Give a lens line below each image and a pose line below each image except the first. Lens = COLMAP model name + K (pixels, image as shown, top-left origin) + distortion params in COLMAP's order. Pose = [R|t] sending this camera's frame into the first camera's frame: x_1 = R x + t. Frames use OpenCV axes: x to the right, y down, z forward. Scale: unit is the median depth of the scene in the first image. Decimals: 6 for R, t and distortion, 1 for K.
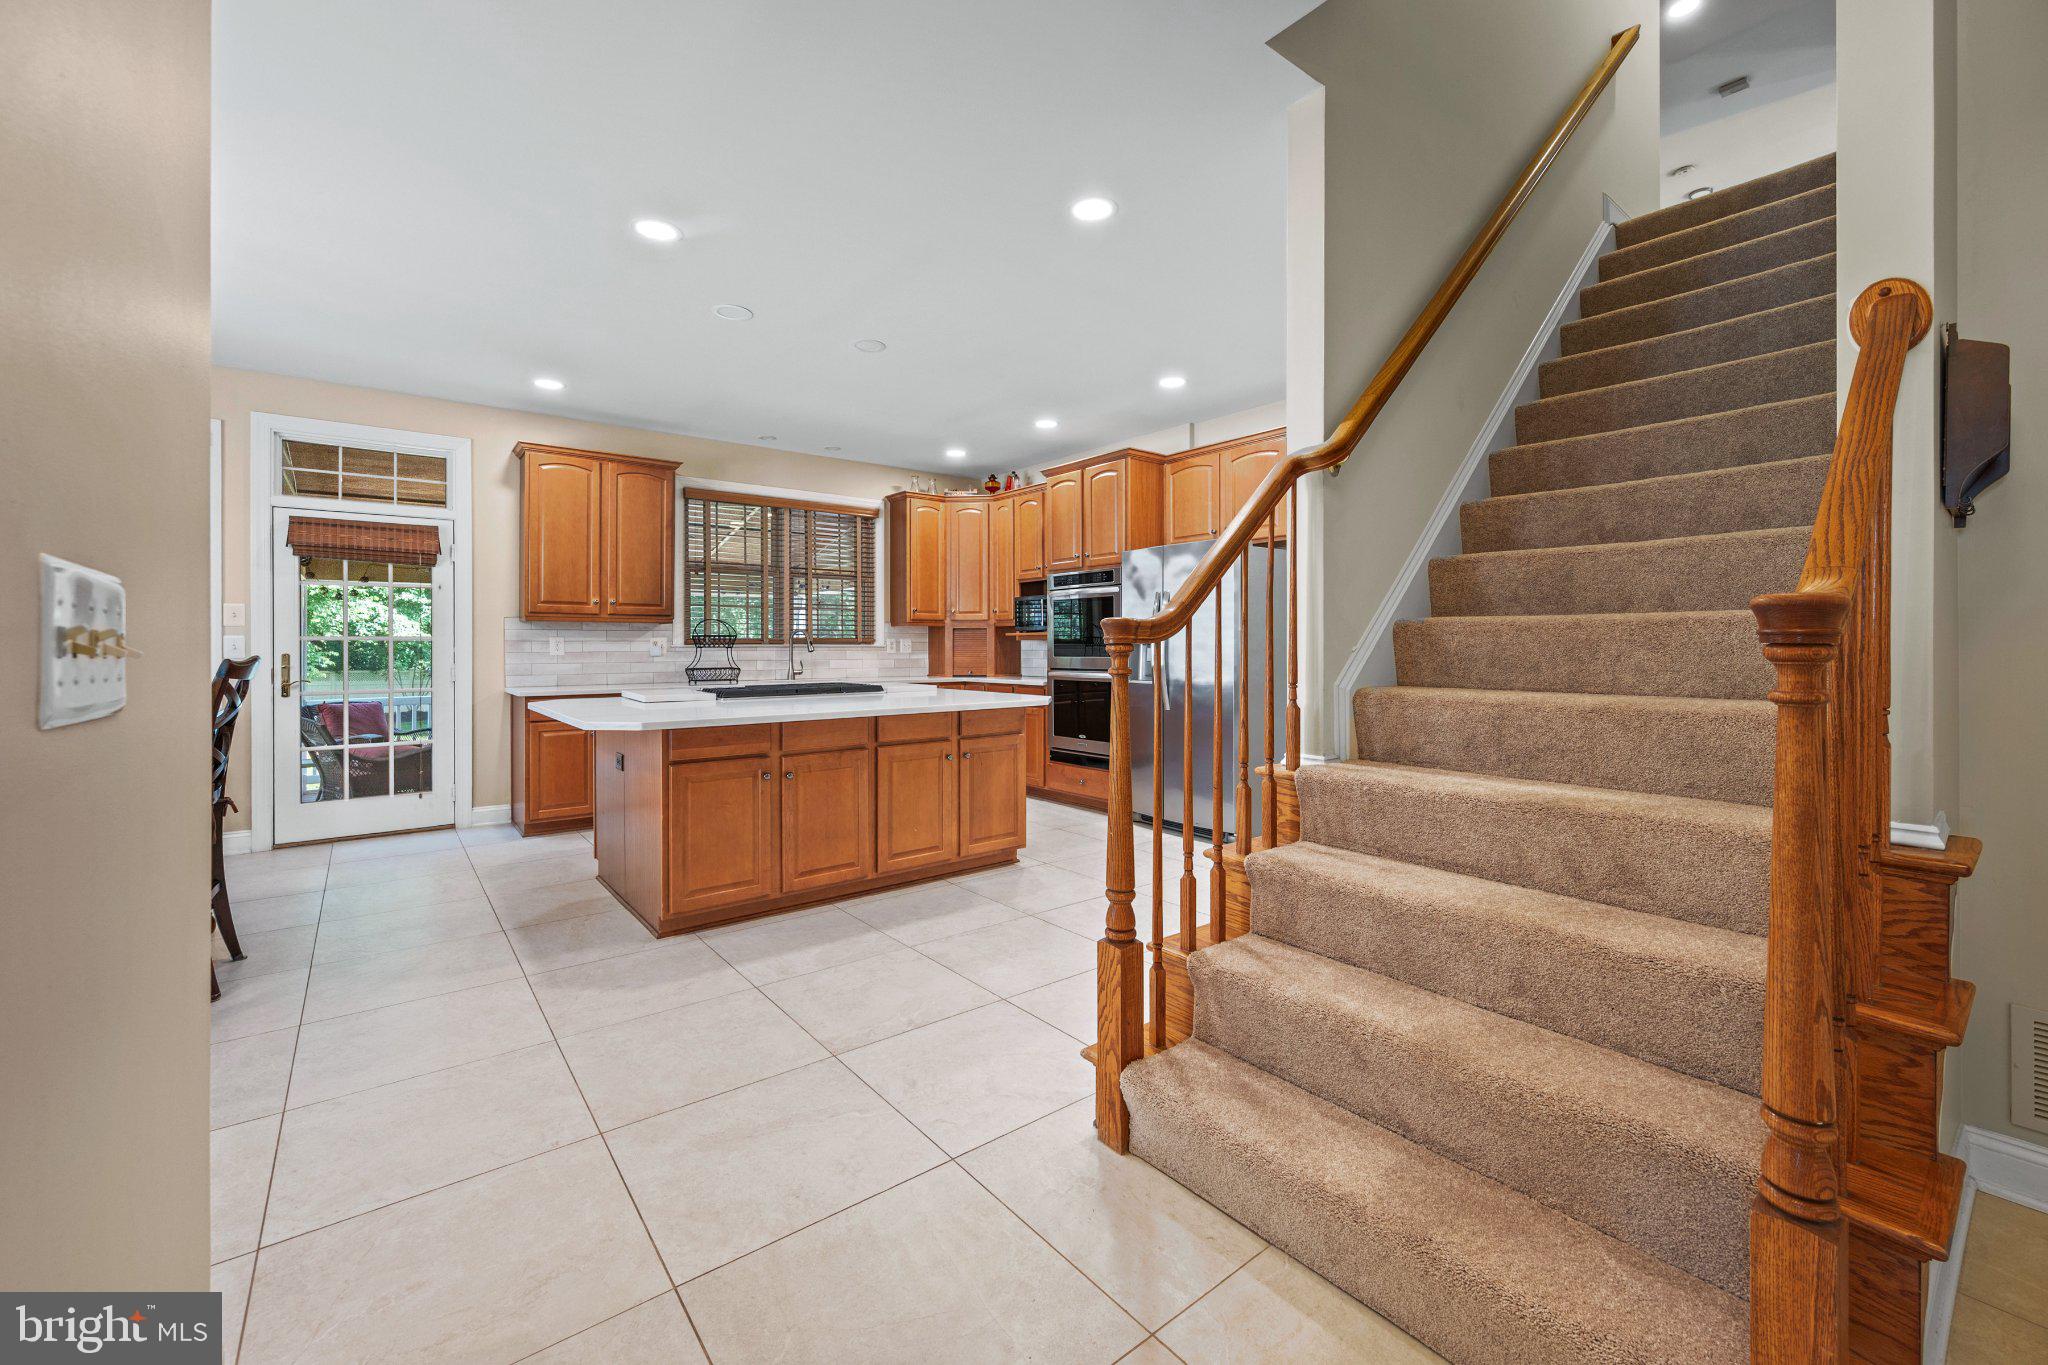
lens RADIAL K [[818.1, 0, 990.3], [0, 818.1, 648.5], [0, 0, 1]] dist [-0.000550, 0.000129]
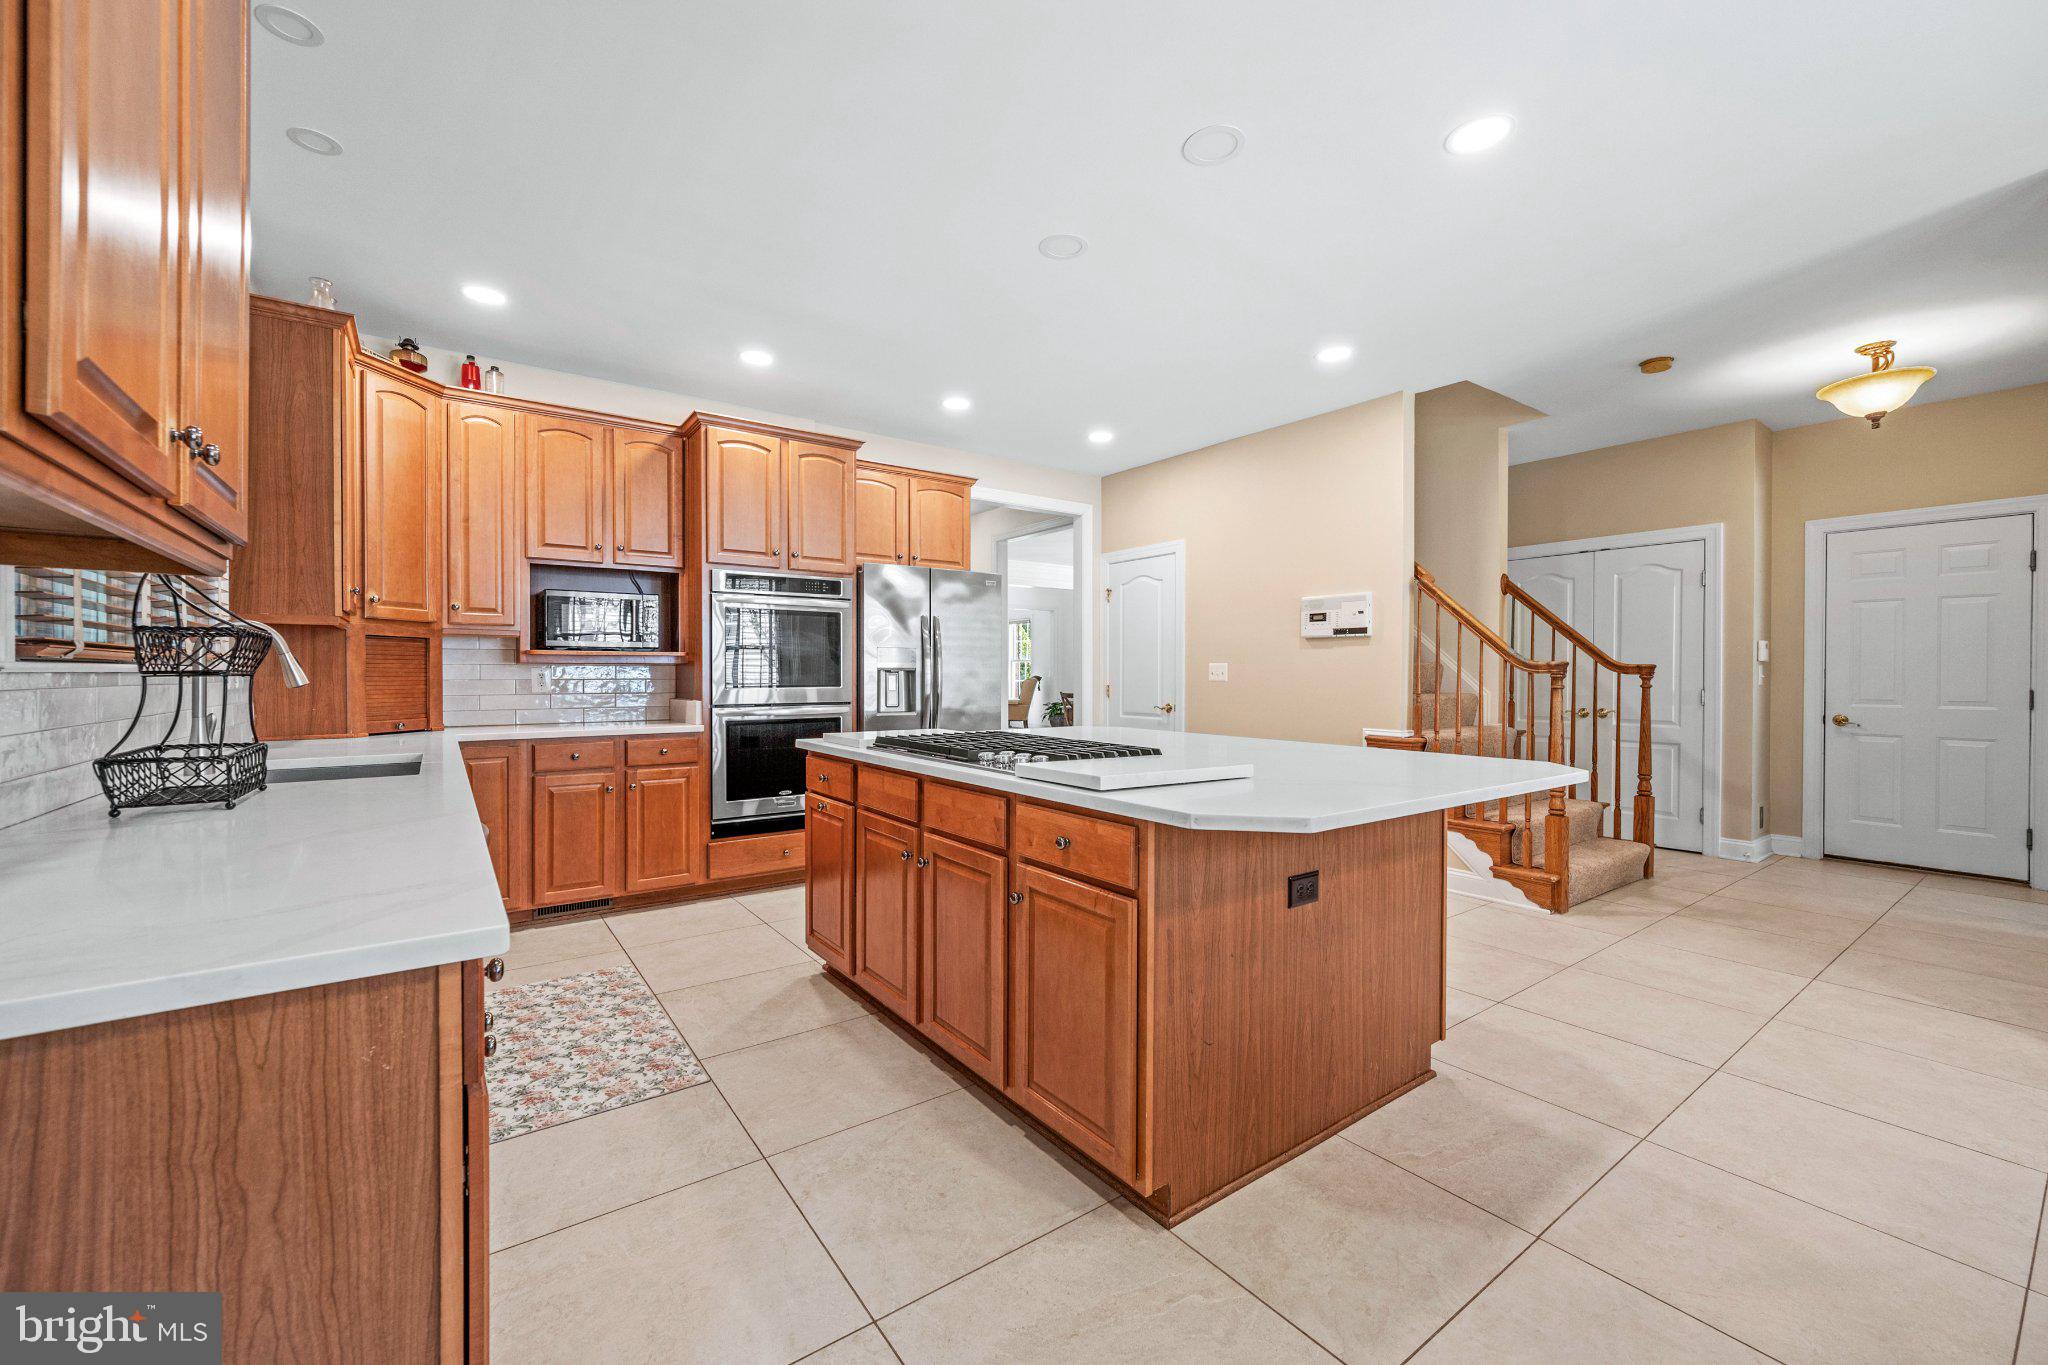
lens RADIAL K [[818.1, 0, 1023.6], [0, 818.1, 679.0], [0, 0, 1]] dist [-0.000550, 0.000129]
pose [[0.018237, -0.005740, 0.999817, -0.714981], [-0.000880, 0.999983, 0.005757, -0.001897], [-0.999833, -0.000985, 0.018232, 0.848005]]
